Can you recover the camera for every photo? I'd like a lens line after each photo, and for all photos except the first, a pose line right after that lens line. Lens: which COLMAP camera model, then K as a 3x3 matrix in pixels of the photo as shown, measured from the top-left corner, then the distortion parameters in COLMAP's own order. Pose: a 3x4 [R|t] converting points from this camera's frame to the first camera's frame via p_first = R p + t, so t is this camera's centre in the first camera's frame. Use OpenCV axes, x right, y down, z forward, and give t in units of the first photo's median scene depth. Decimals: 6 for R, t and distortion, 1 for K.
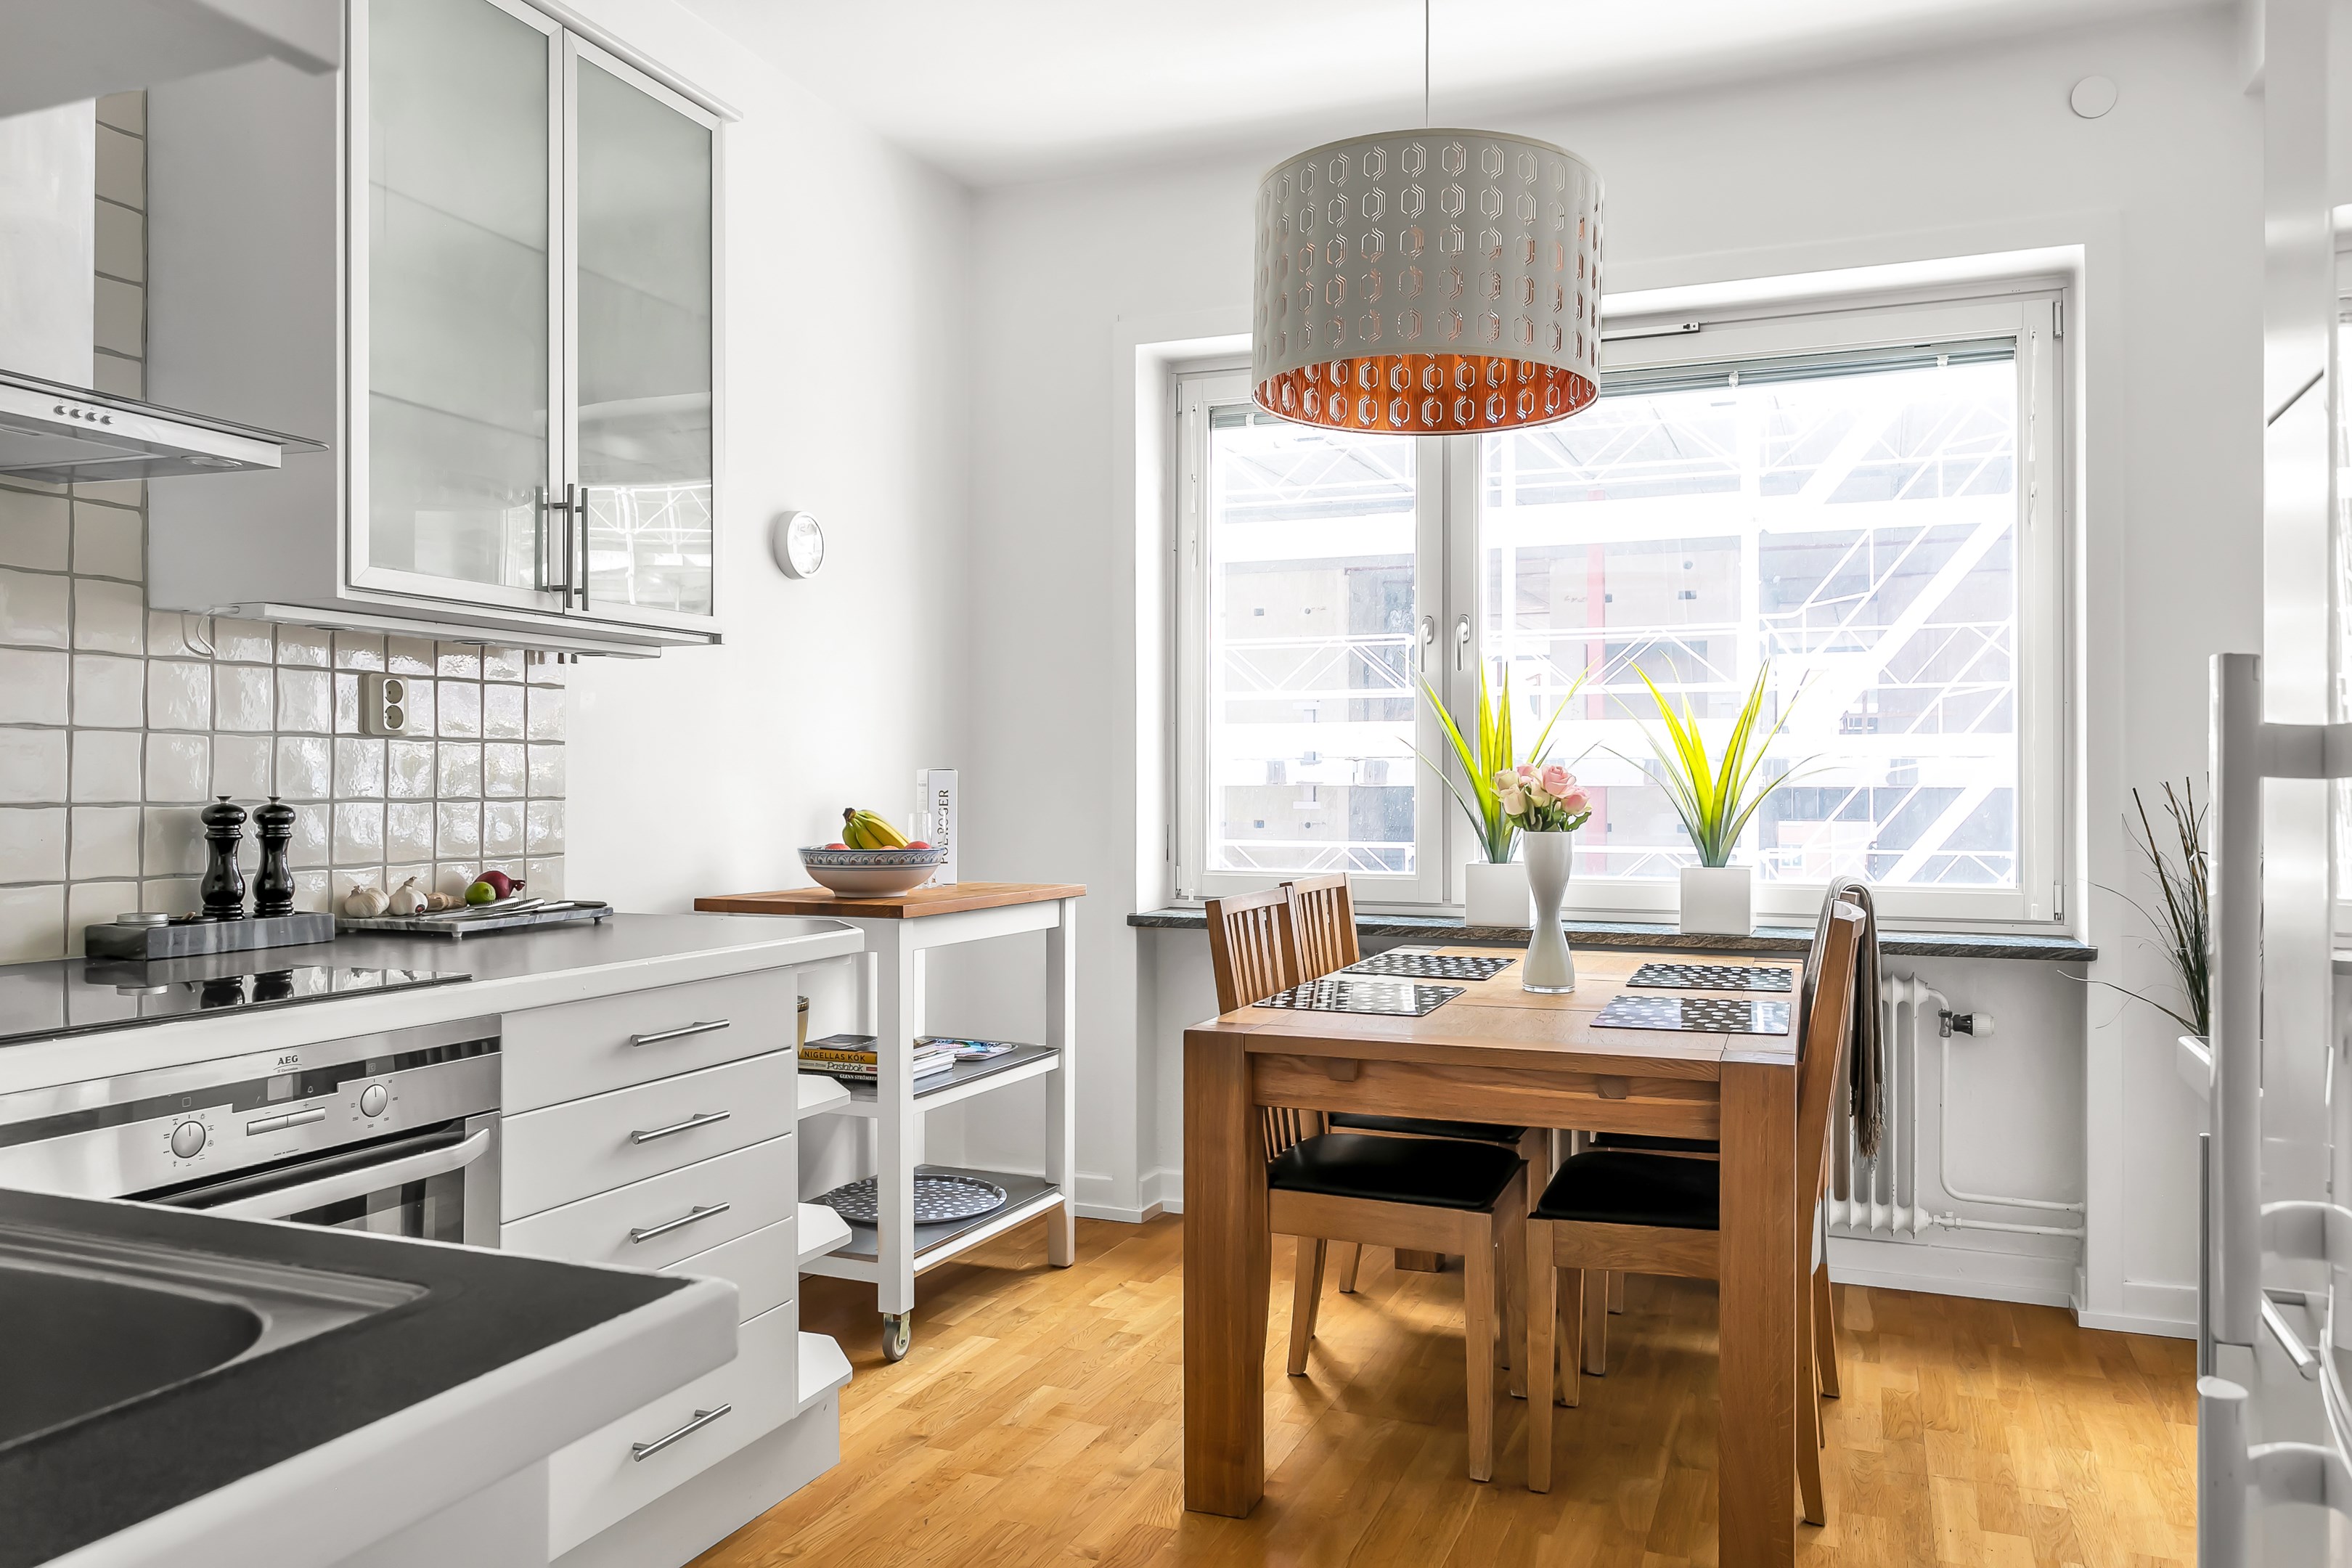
lens RADIAL K [[1653.7, 0, 1176.0], [0, 1653.7, 784.0], [0, 0, 1]] dist [0.000337, 0.000408]
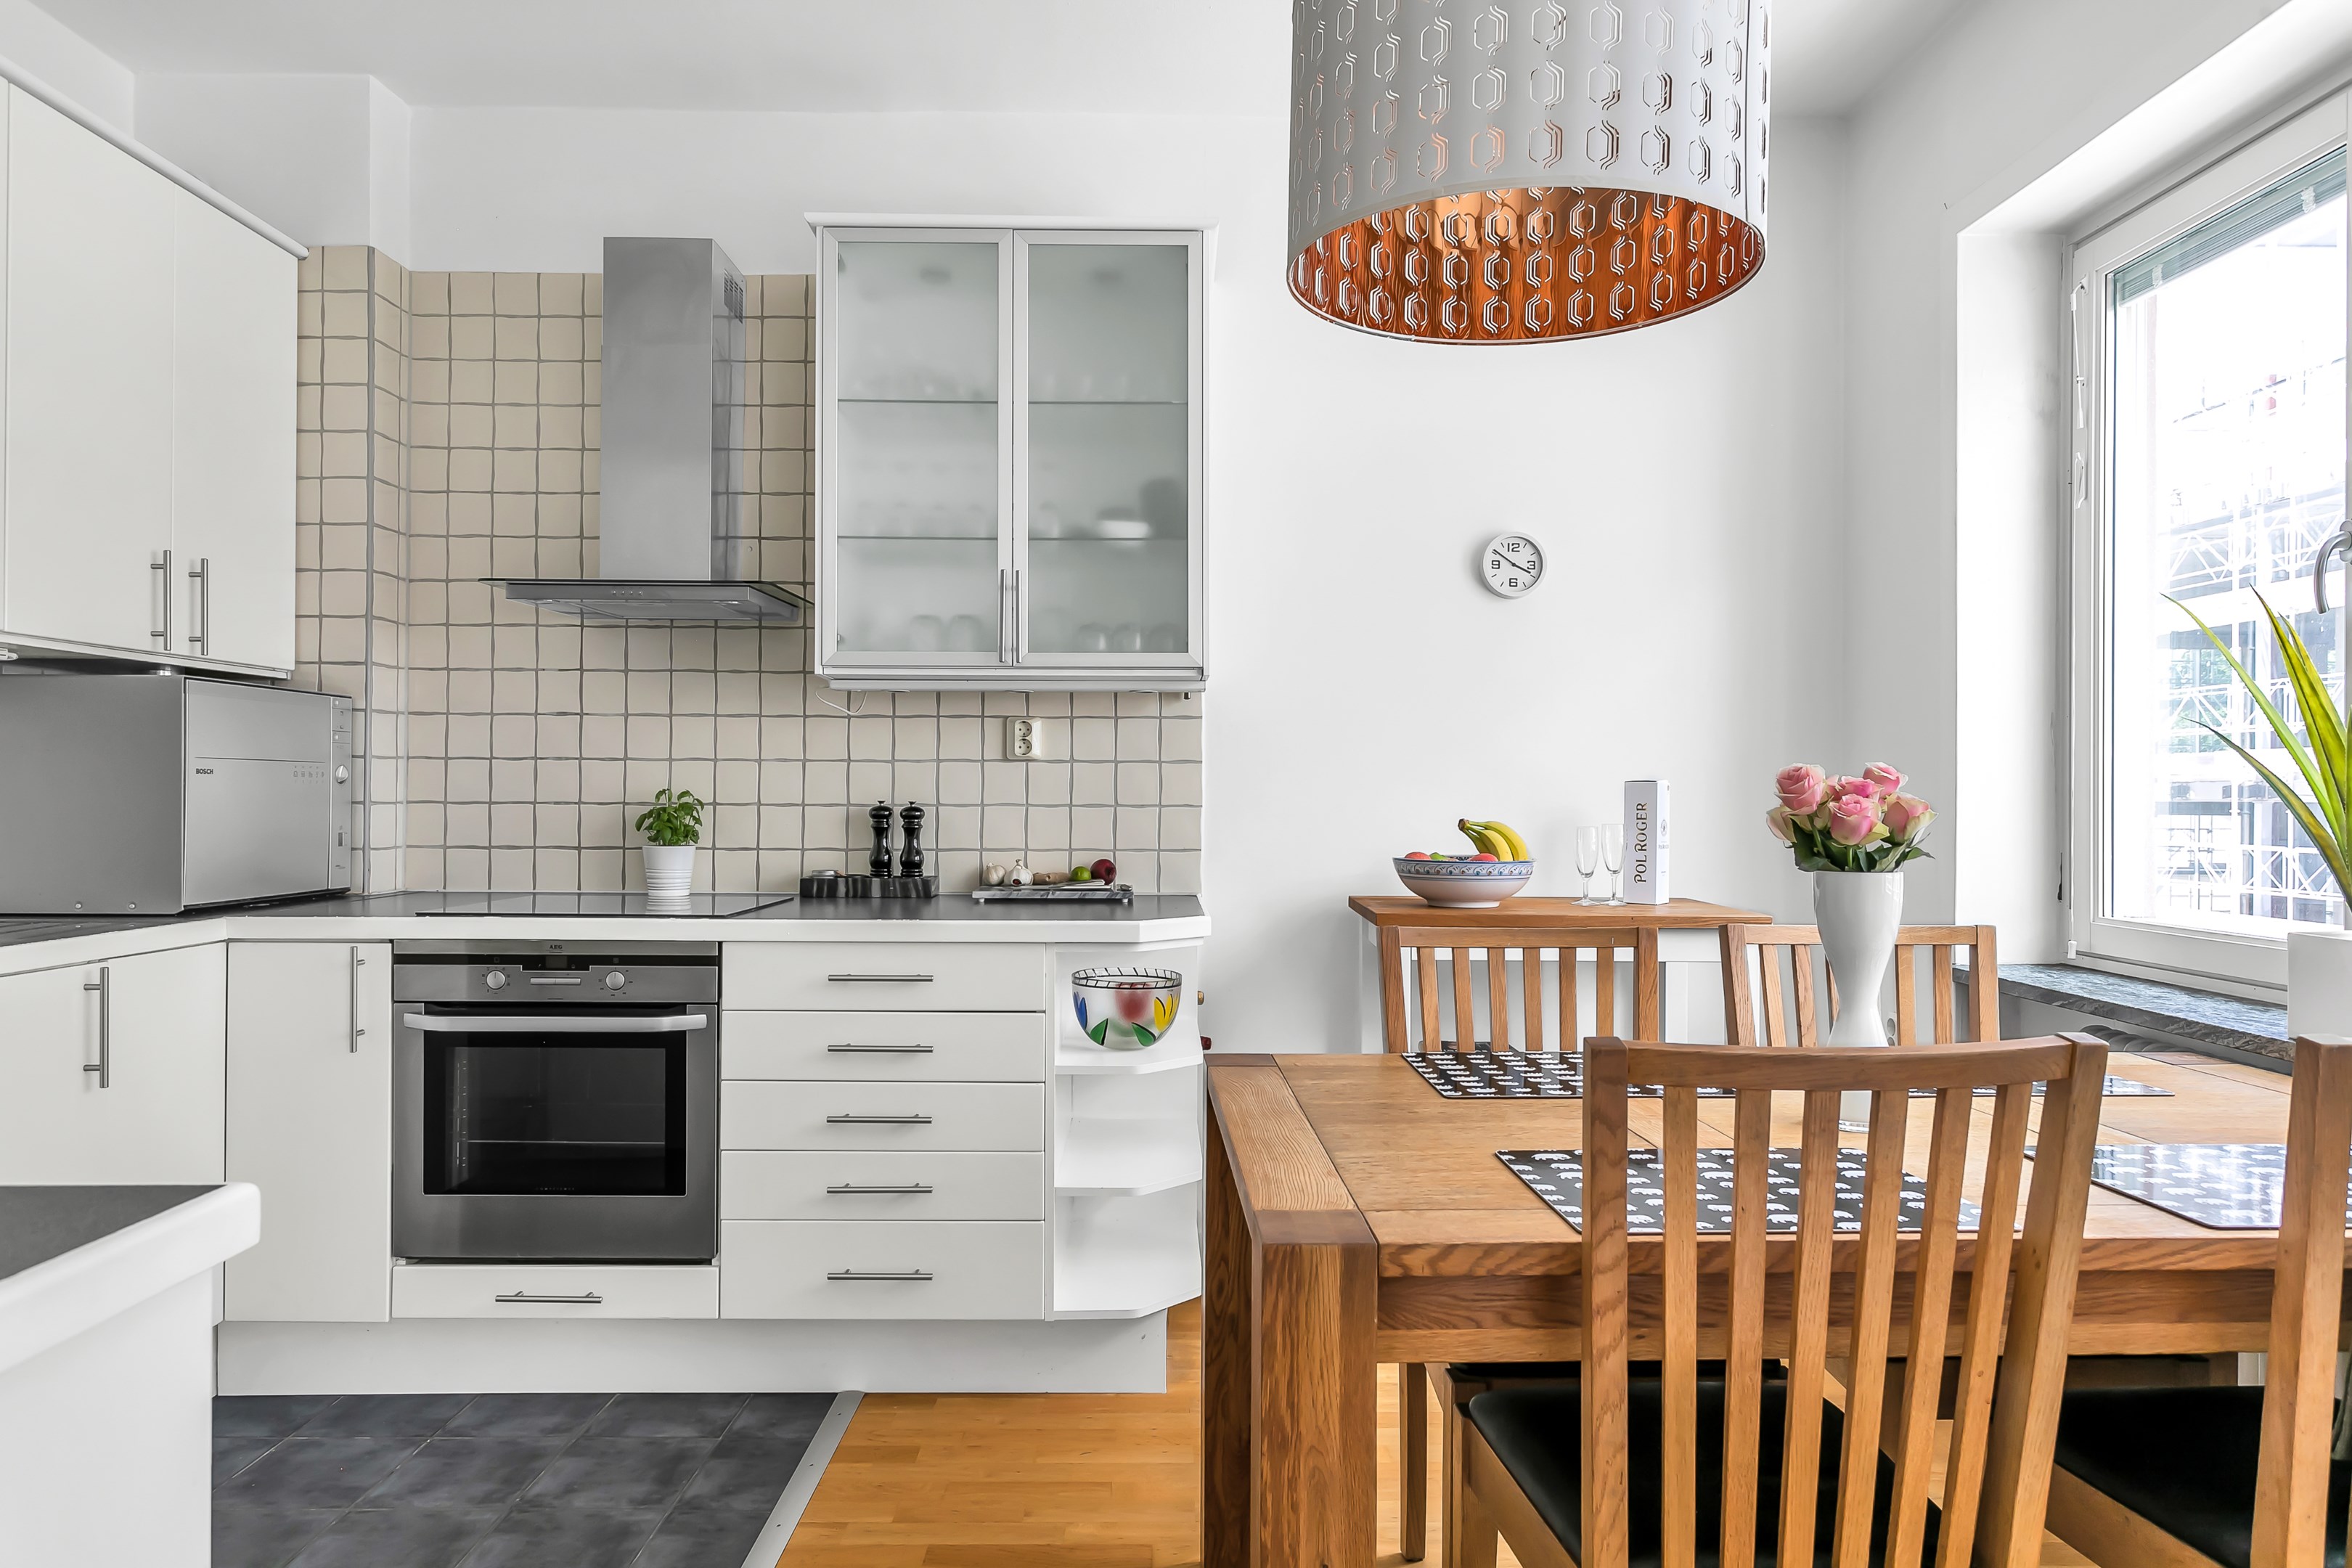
lens RADIAL K [[1518.0, 0, 1176.0], [0, 1518.0, 784.0], [0, 0, 1]] dist [0.006443, 0.001332]
pose [[0.382175, 0.001340, -0.924089, 0.876193], [-0.004806, 0.999988, -0.000538, -0.009446], [0.924078, 0.004646, 0.382177, 0.692360]]
